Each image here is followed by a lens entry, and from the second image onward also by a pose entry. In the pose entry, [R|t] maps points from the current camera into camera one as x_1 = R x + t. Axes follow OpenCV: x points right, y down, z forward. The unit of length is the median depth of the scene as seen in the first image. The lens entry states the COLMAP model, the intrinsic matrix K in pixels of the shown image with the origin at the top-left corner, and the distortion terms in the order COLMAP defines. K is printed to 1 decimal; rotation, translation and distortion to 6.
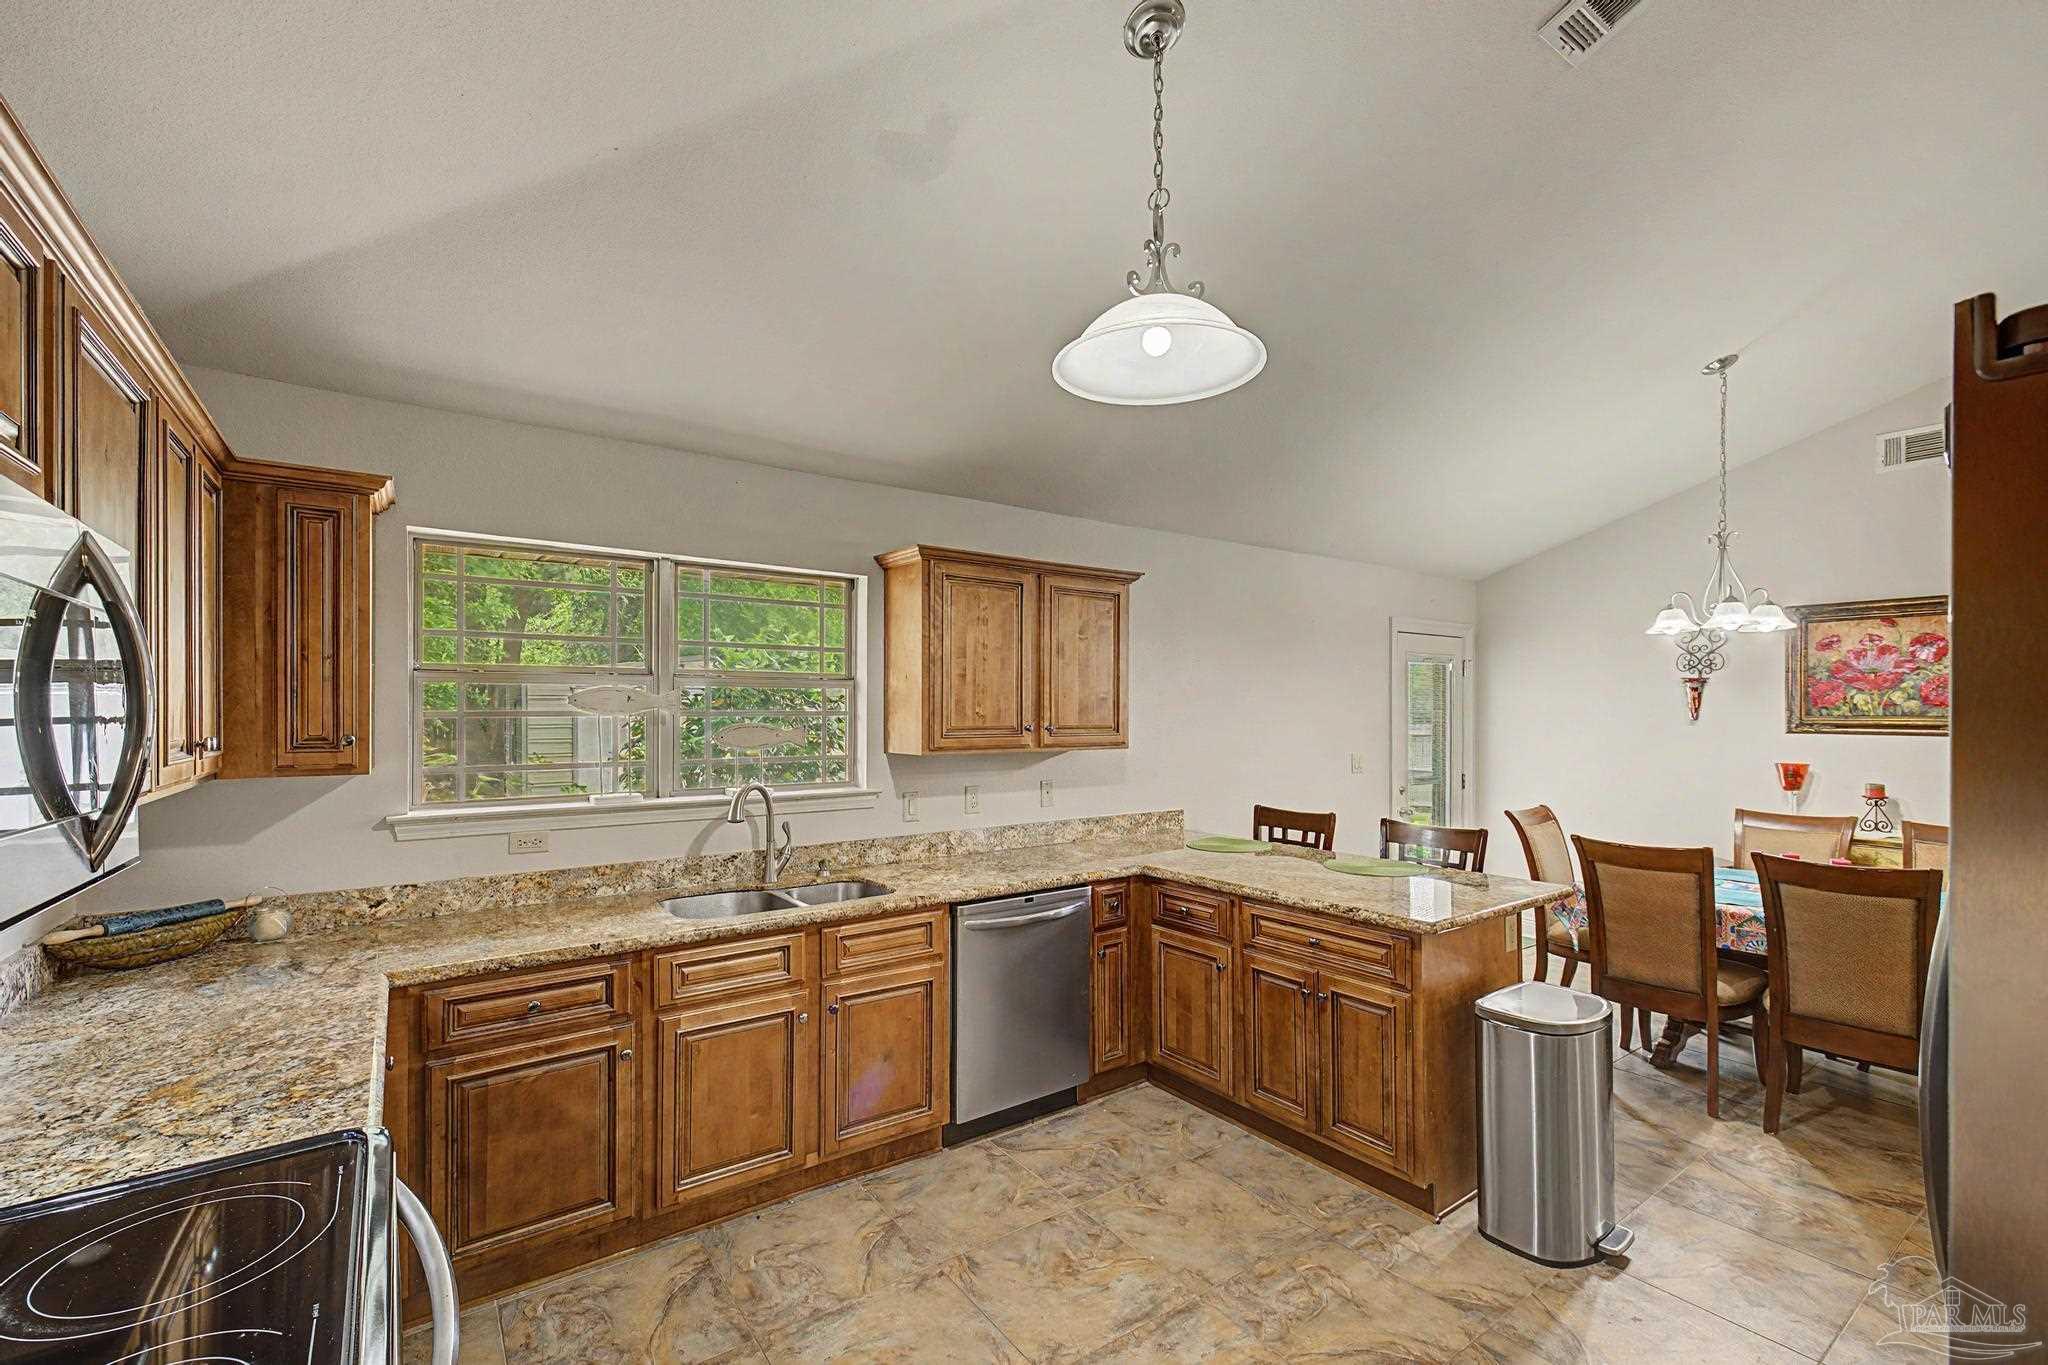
lens RADIAL K [[868.0, 0, 1018.6], [0, 868.0, 708.7], [0, 0, 1]] dist [0.012806, -0.002189]
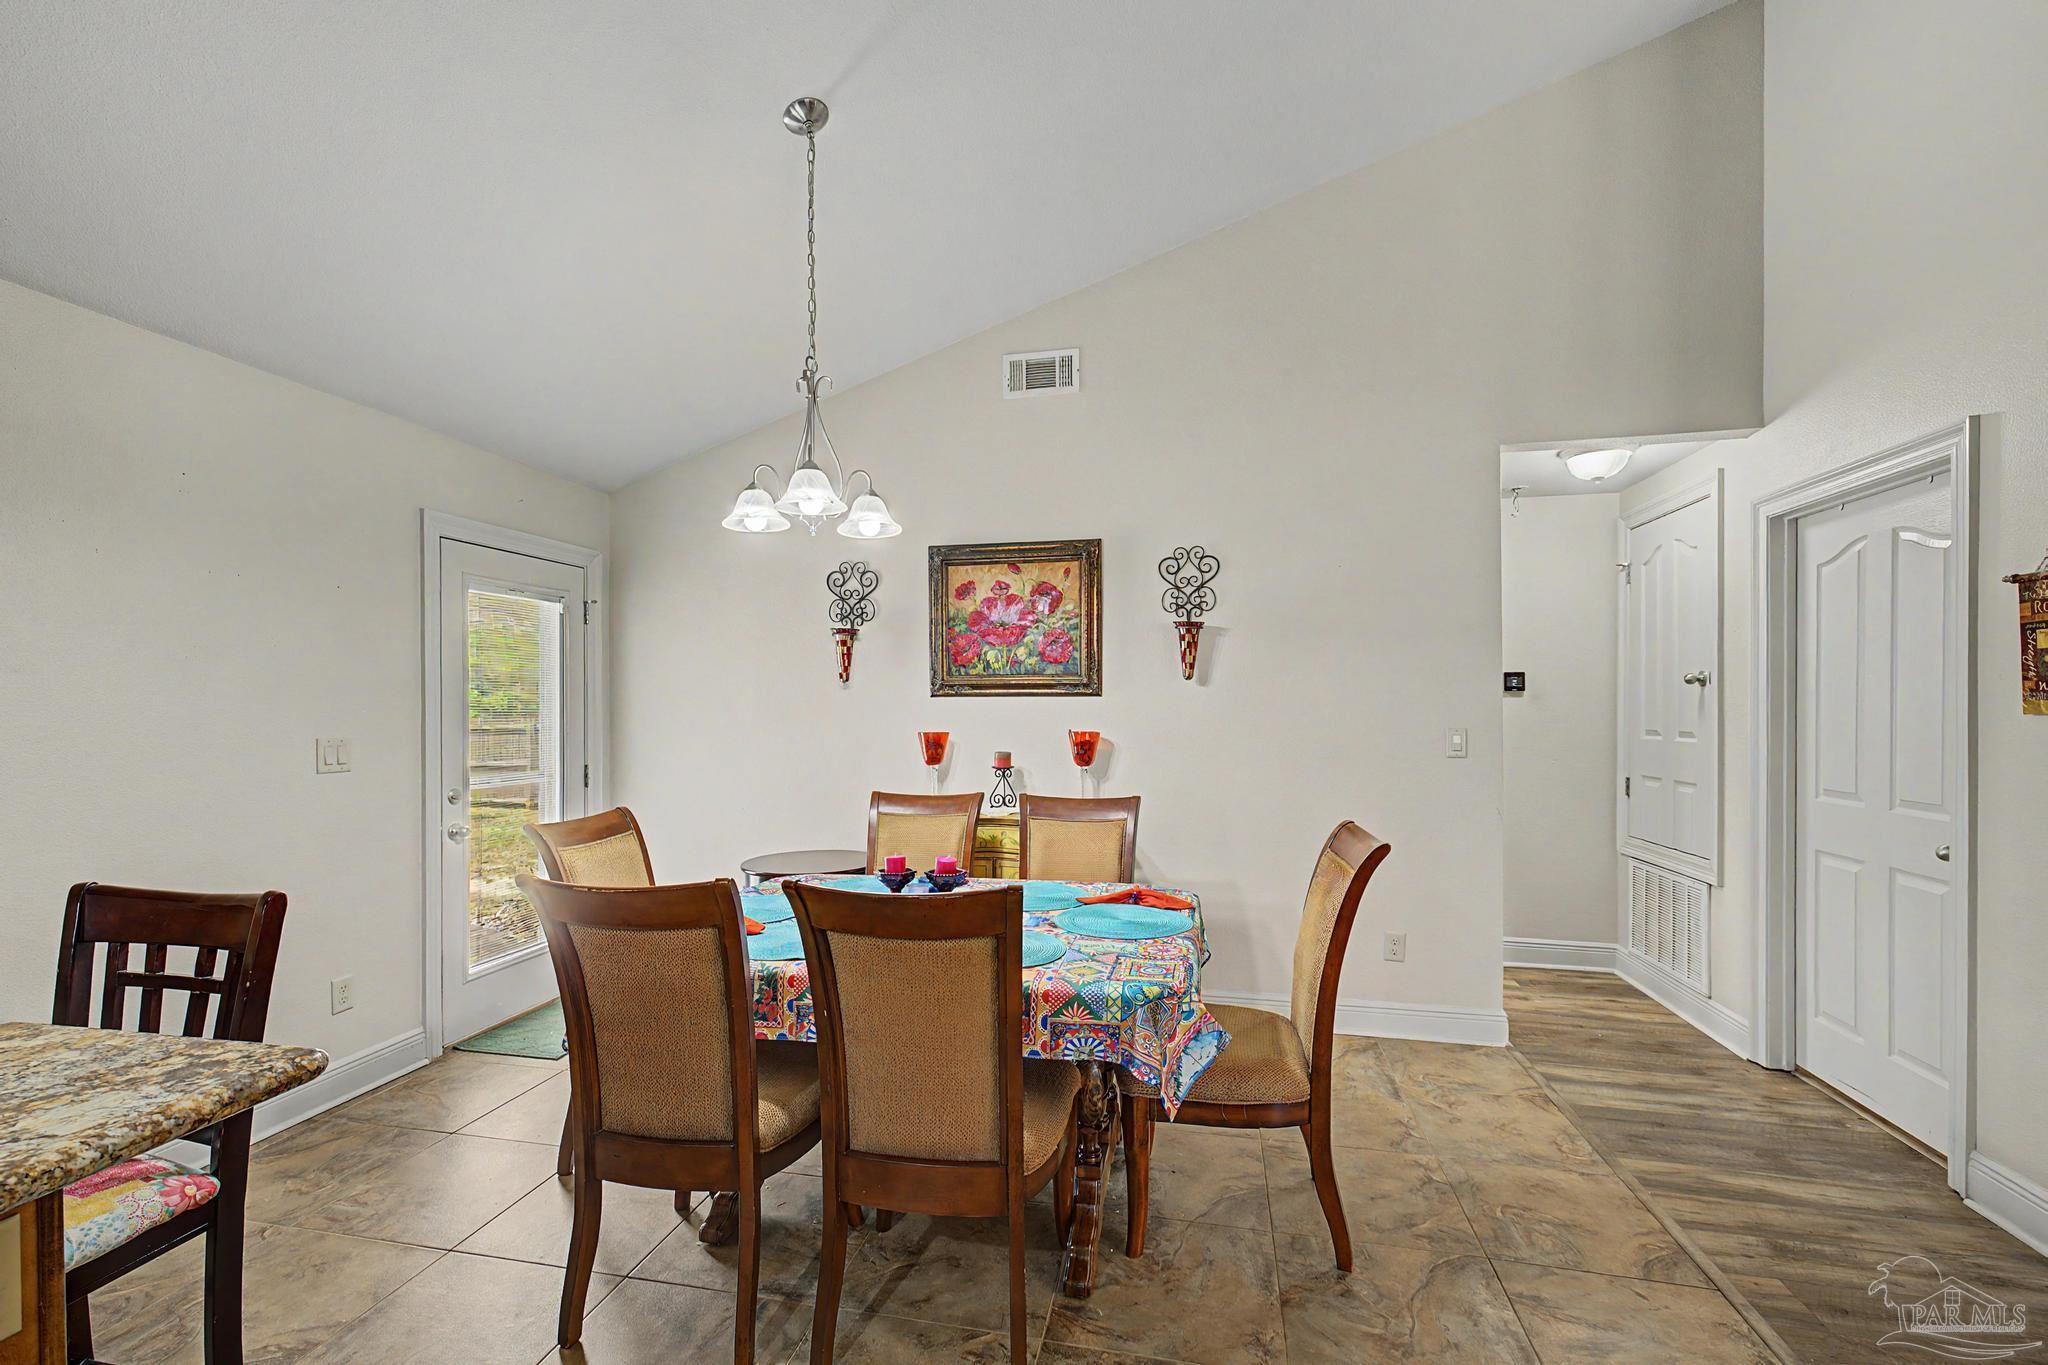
lens RADIAL K [[868.0, 0, 1012.0], [0, 868.0, 703.5], [0, 0, 1]] dist [0.012806, -0.002189]
pose [[0.742577, -0.002439, 0.669756, 0.584224], [0.003925, 0.999992, -0.000711, 0.055331], [-0.669749, 0.003157, 0.742581, 0.509406]]
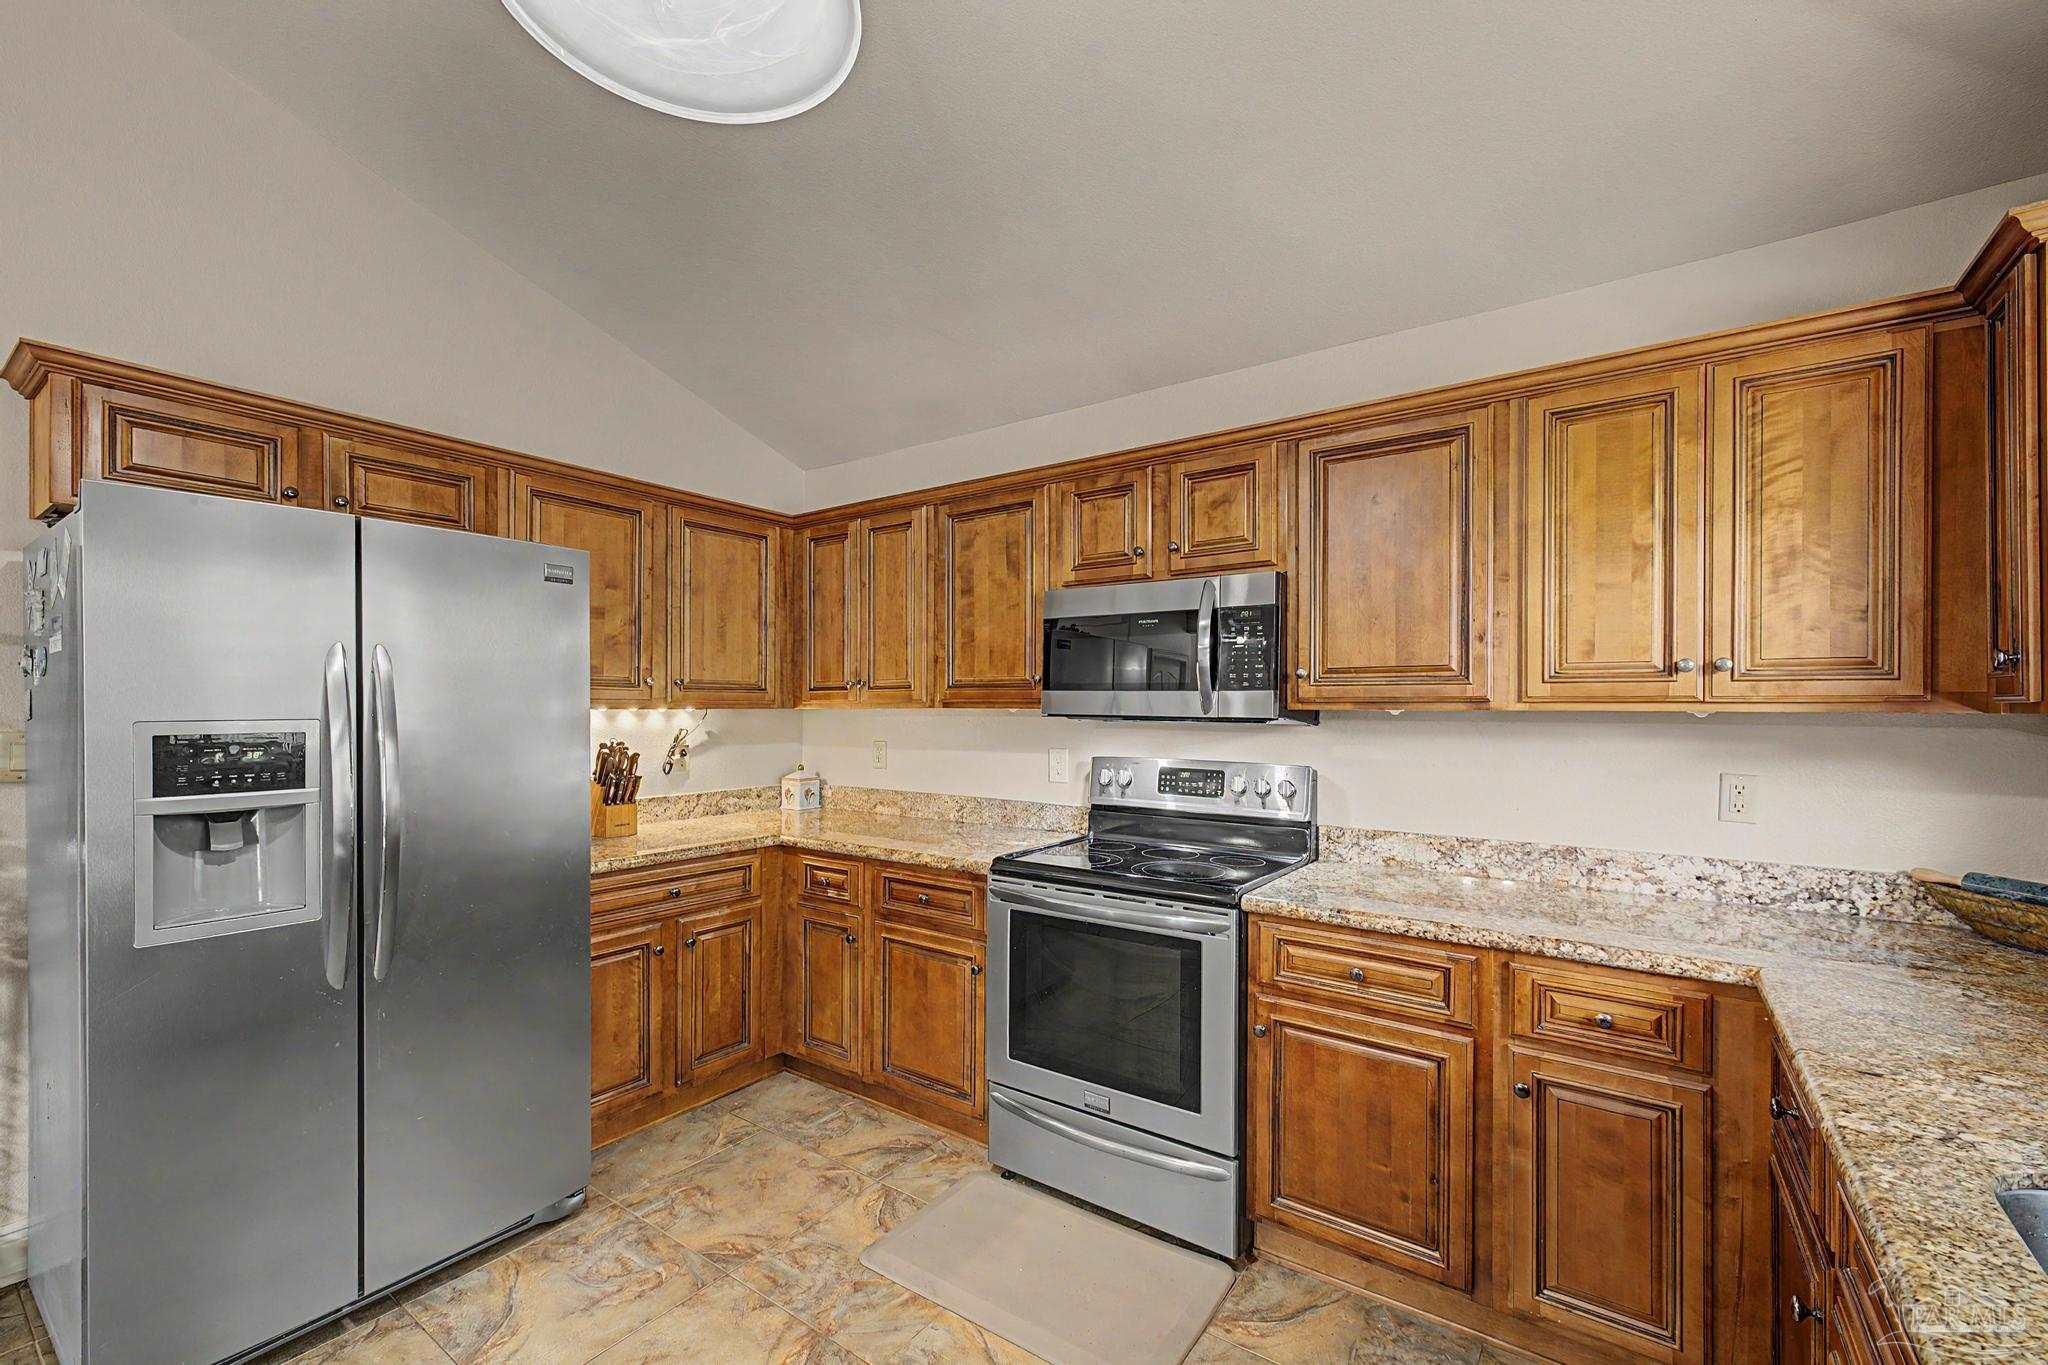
lens RADIAL K [[868.0, 0, 1011.1], [0, 868.0, 701.5], [0, 0, 1]] dist [0.012806, -0.002189]
pose [[-0.945367, -0.001720, -0.326002, 0.086627], [0.000018, 0.999986, -0.005330, 0.052465], [0.326007, -0.005045, -0.945354, 1.008505]]
